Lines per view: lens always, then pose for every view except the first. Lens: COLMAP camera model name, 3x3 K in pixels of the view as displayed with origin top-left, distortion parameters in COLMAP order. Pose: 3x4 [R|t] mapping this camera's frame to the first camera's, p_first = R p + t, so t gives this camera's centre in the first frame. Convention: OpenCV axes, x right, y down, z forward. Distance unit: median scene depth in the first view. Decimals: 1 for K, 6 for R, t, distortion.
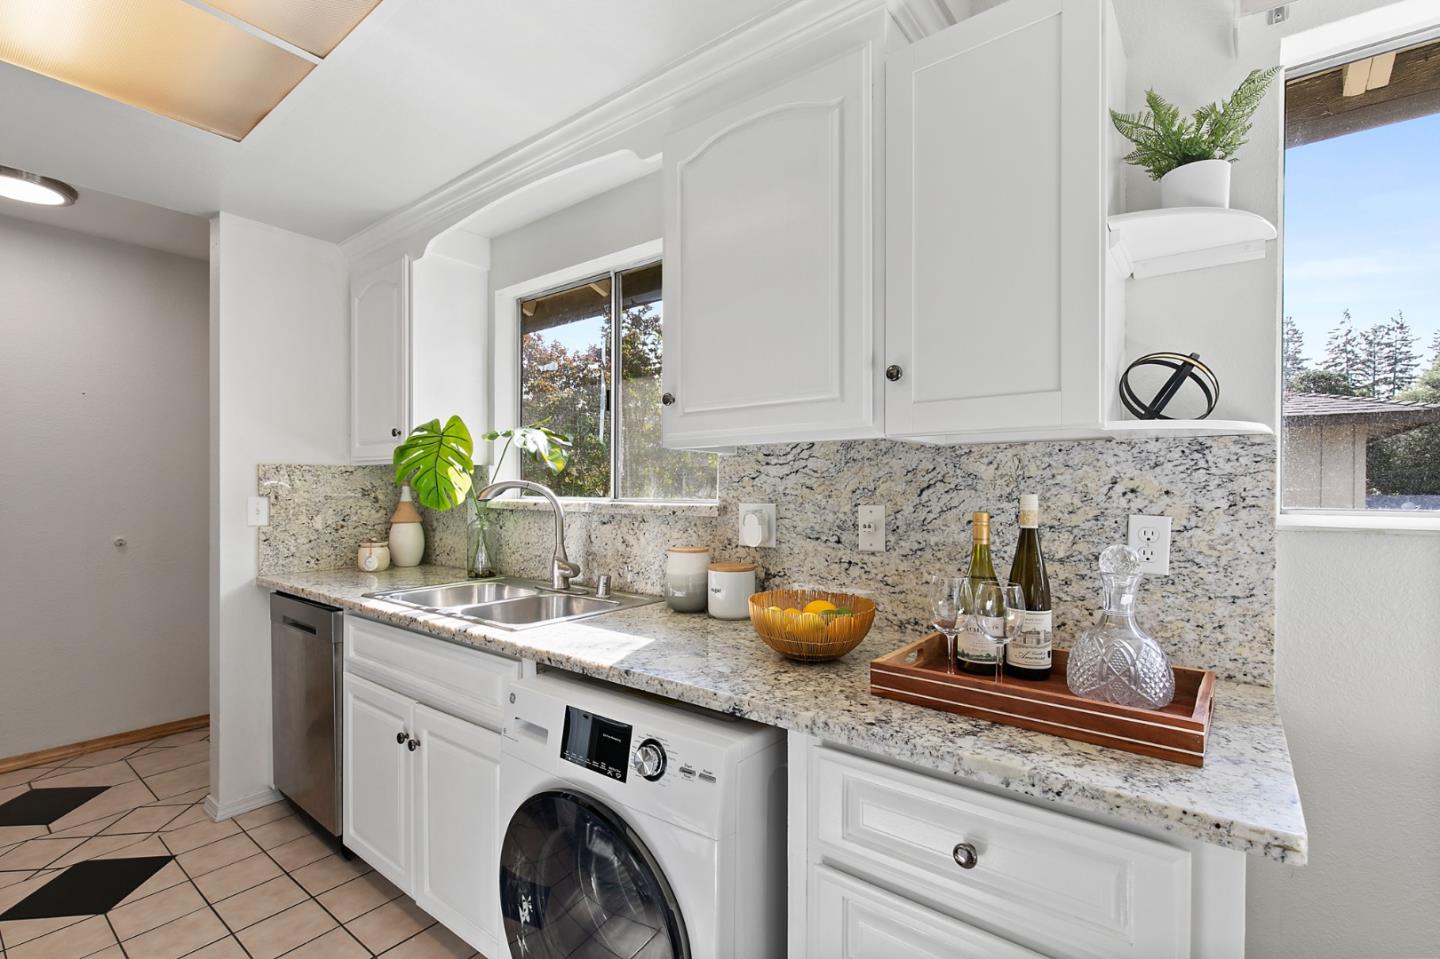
lens RADIAL K [[643.9, 0, 721.8], [0, 643.9, 486.7], [0, 0, 1]] dist [-0.000254, -0.000034]
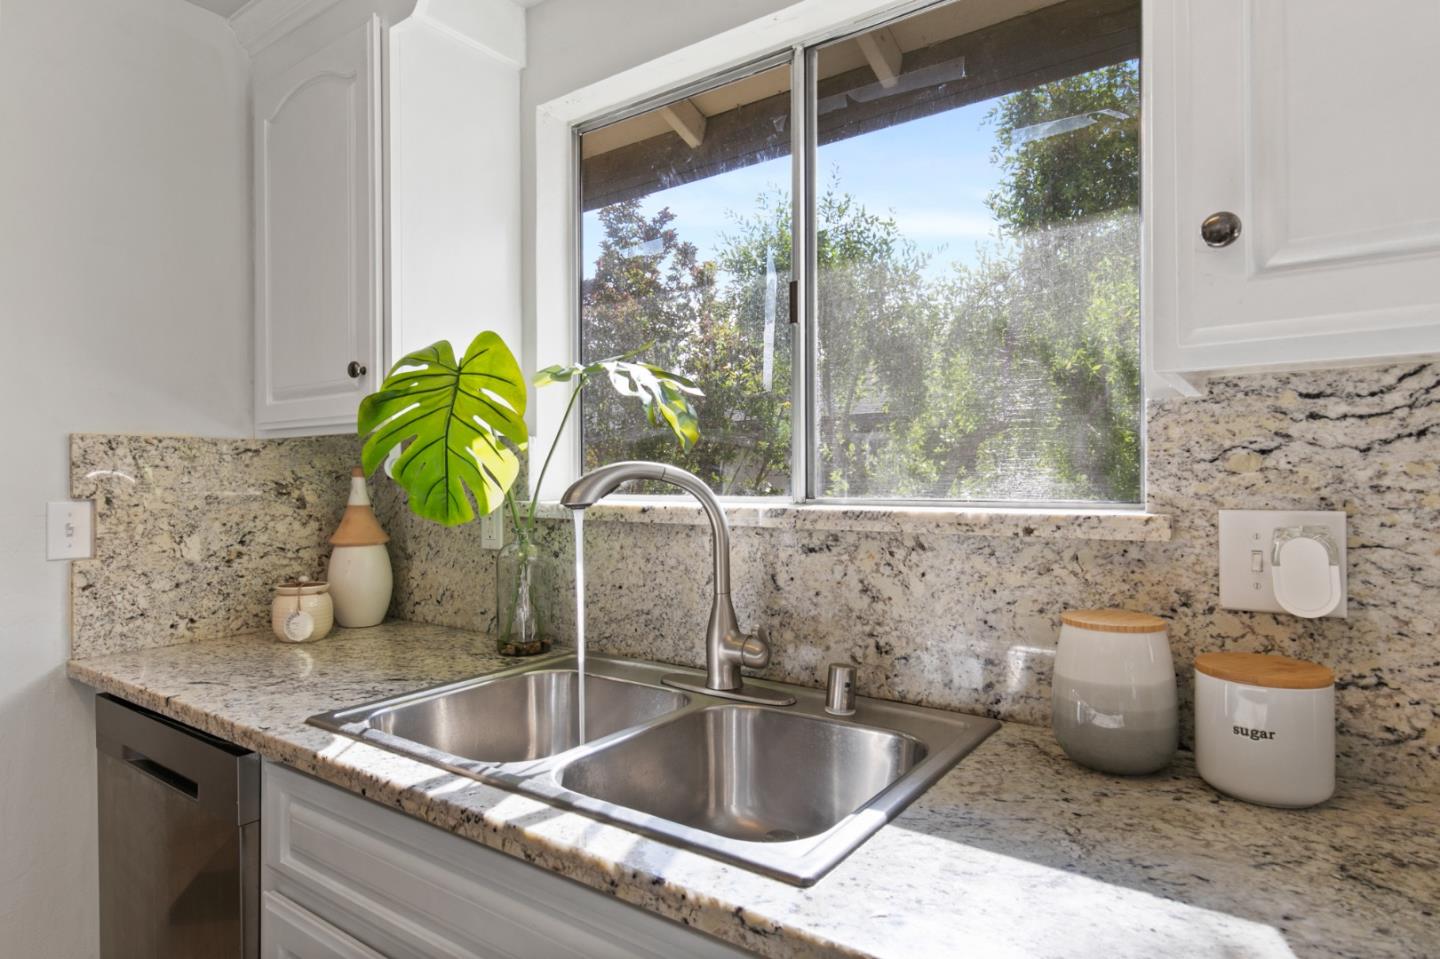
lens RADIAL K [[803.5, 0, 718.6], [0, 803.5, 471.4], [0, 0, 1]] dist [0.007803, 0.002527]
pose [[0.999104, -0.006829, 0.041776, -0.260754], [0.007071, 0.999959, -0.005627, 0.000402], [-0.041736, 0.005917, 0.999111, 0.376355]]
